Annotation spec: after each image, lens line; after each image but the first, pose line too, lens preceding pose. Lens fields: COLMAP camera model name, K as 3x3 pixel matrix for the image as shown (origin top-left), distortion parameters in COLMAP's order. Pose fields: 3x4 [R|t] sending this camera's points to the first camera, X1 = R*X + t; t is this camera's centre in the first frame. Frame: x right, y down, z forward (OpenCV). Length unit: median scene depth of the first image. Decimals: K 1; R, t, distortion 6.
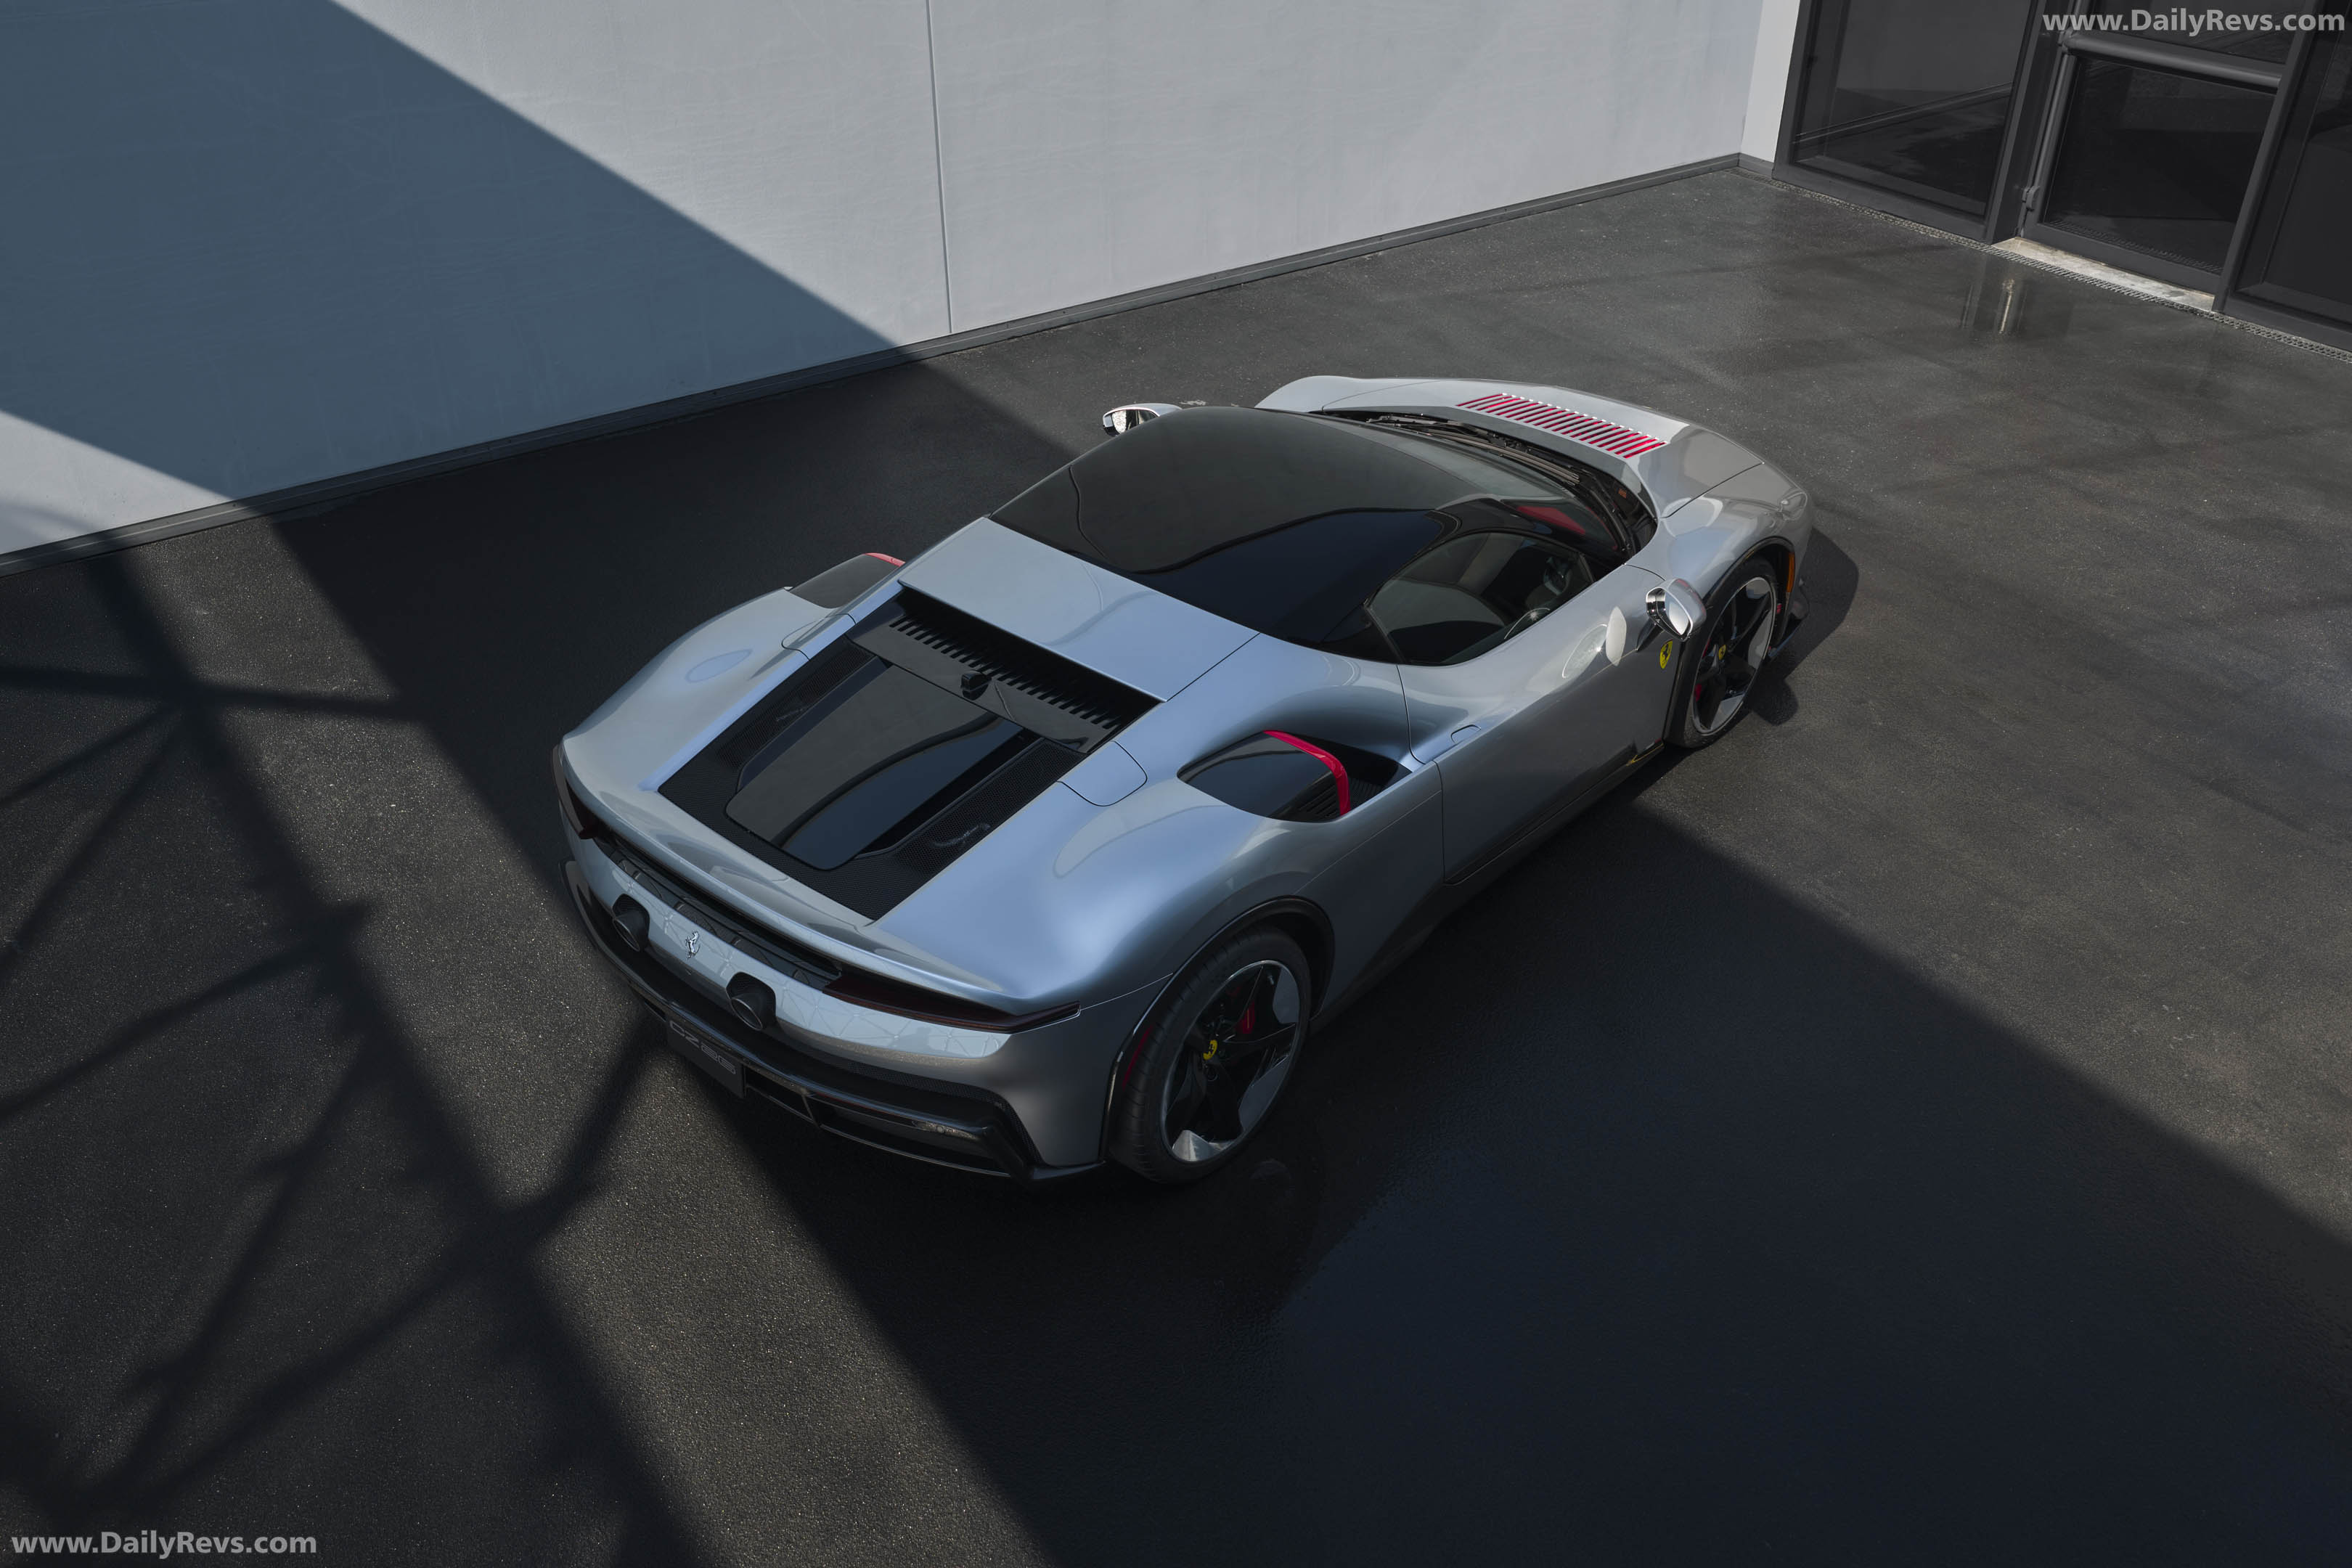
lens RADIAL K [[1897.5, 0, 1168.5], [0, 1897.5, 782.6], [0, 0, 1]] dist [-0.006380, -0.001724]
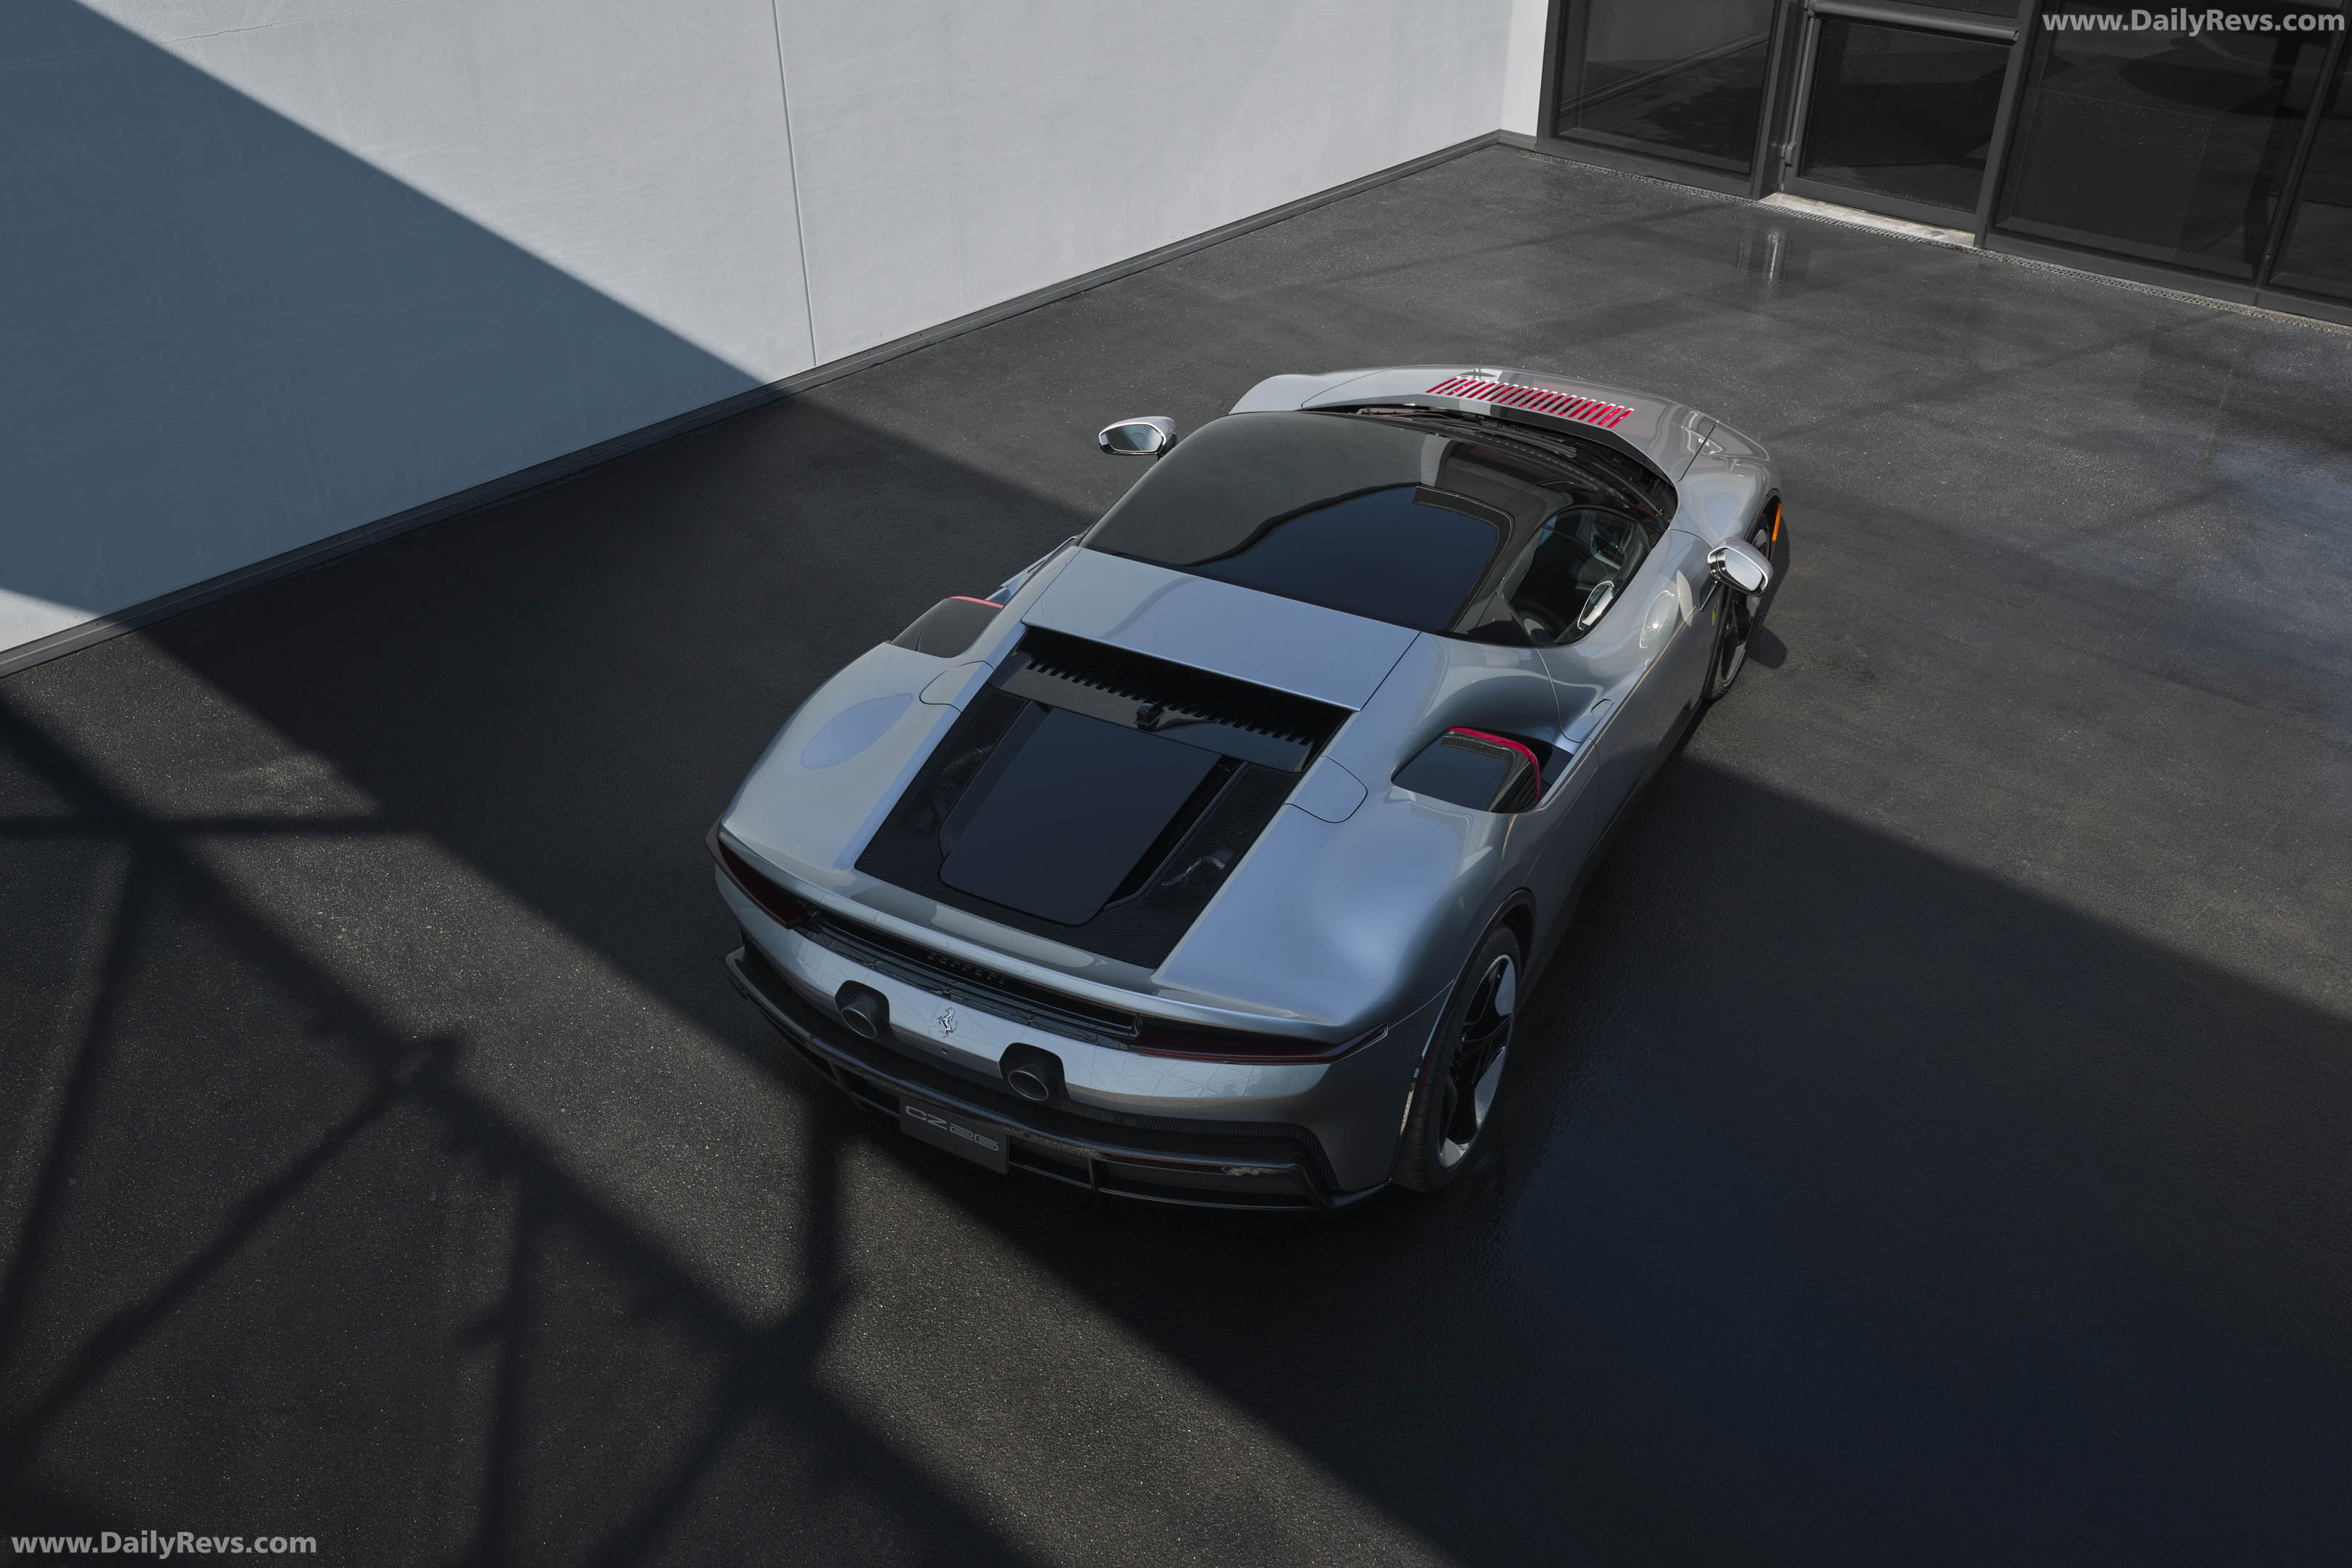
lens RADIAL K [[1897.5, 0, 1169.3], [0, 1897.5, 784.5], [0, 0, 1]] dist [-0.006380, -0.001724]
pose [[0.975842, -0.124343, 0.179643, -0.196525], [0.124499, 0.992165, 0.010449, -0.018872], [-0.179535, 0.012169, 0.983676, 0.030036]]
